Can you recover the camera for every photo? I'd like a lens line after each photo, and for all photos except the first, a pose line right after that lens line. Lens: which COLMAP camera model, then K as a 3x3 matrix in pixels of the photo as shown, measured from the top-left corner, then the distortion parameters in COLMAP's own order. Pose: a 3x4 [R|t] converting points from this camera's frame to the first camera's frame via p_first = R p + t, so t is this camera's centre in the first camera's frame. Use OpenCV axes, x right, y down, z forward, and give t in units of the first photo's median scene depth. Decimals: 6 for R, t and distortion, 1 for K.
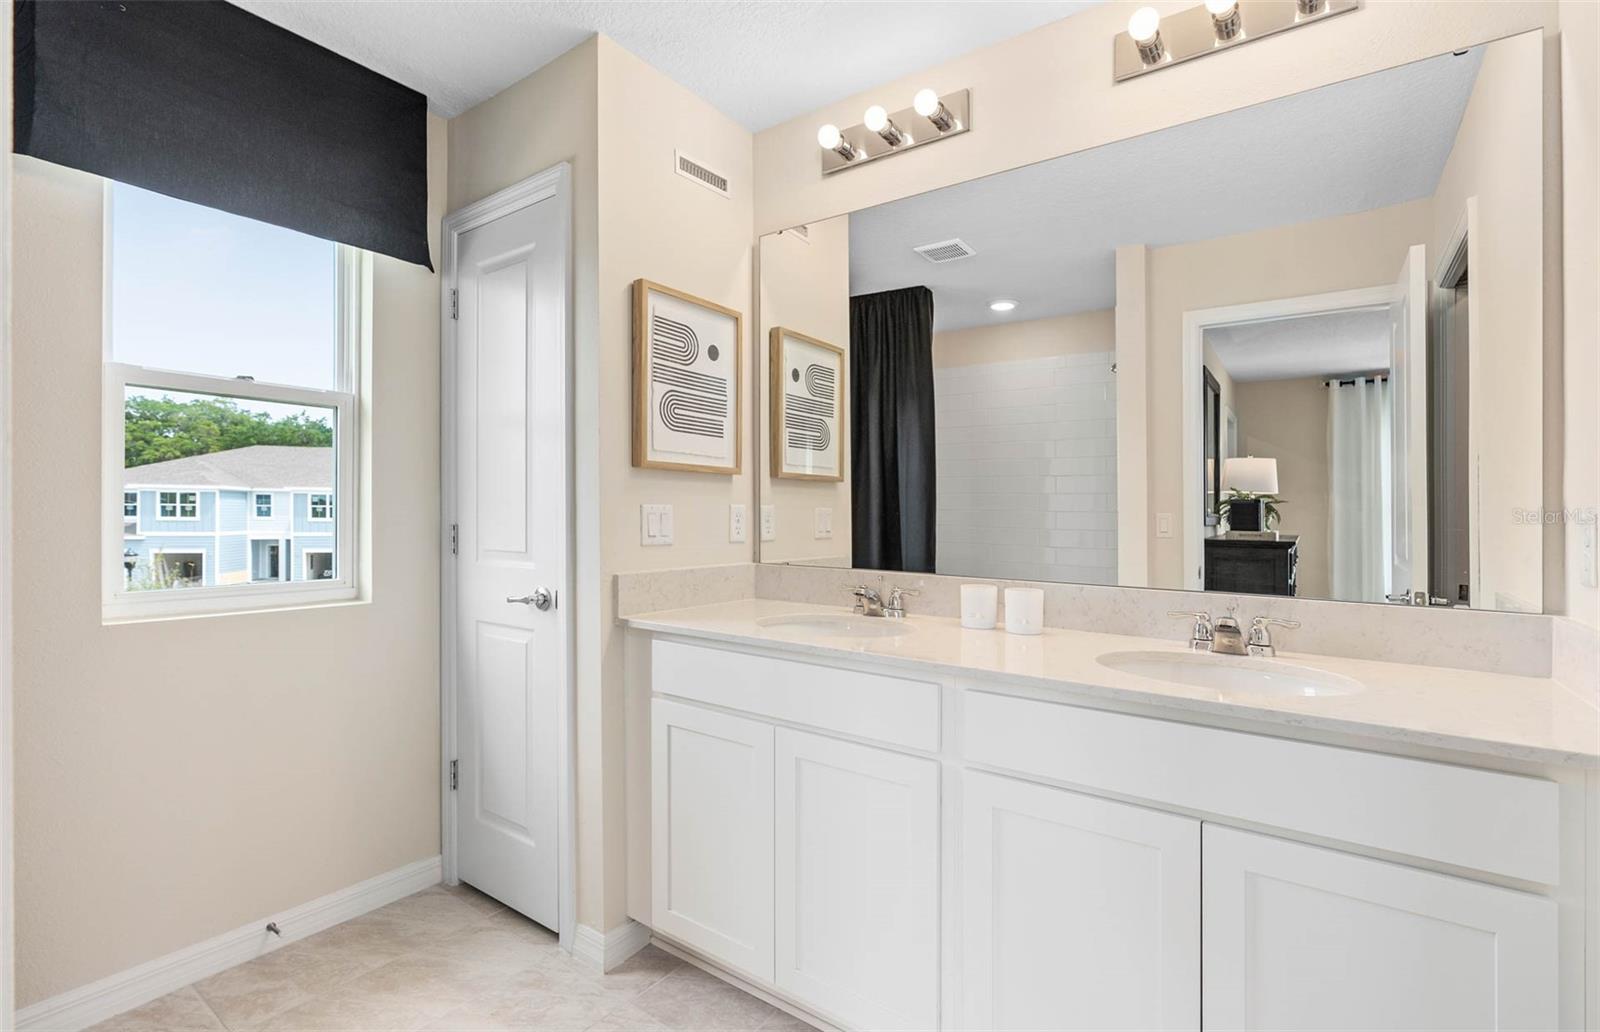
lens RADIAL K [[721.3, 0, 800.0], [0, 721.3, 516.0], [0, 0, 1]] dist [-0.000813, -0.000100]
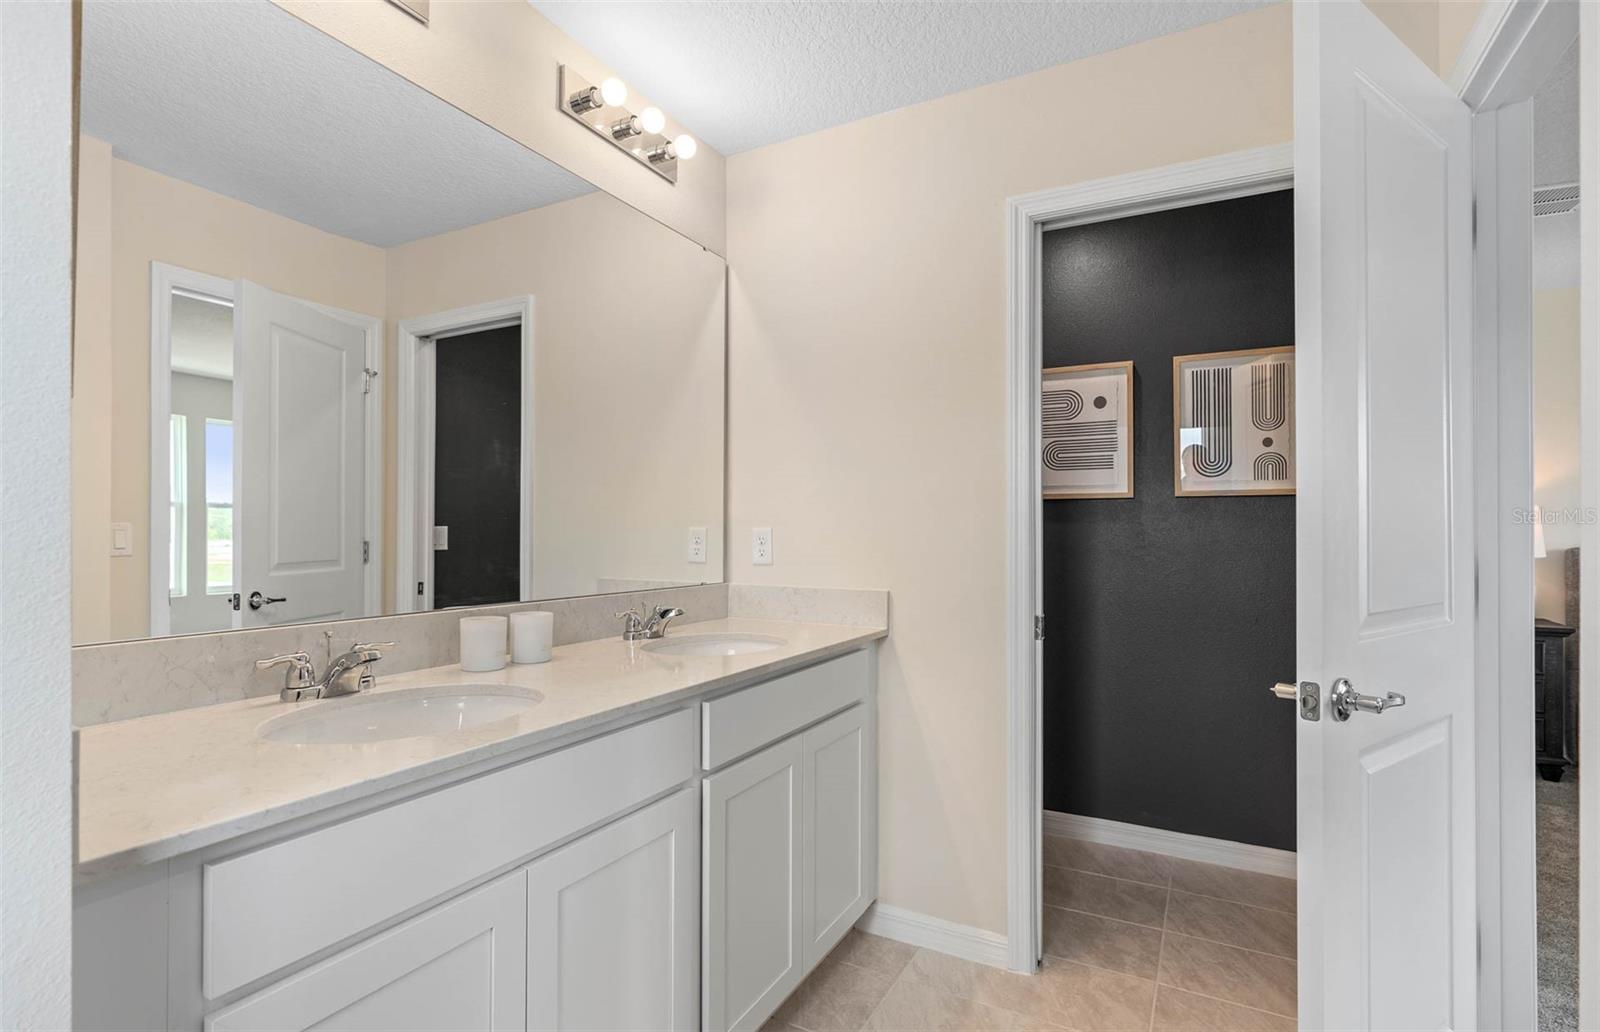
lens RADIAL K [[763.1, 0, 803.7], [0, 763.1, 505.8], [0, 0, 1]] dist [-0.016202, -0.000407]
pose [[-0.115019, 0.022912, 0.993099, -0.675733], [-0.000444, 0.999733, -0.023117, -0.008310], [-0.993363, -0.003099, -0.114978, 0.777373]]
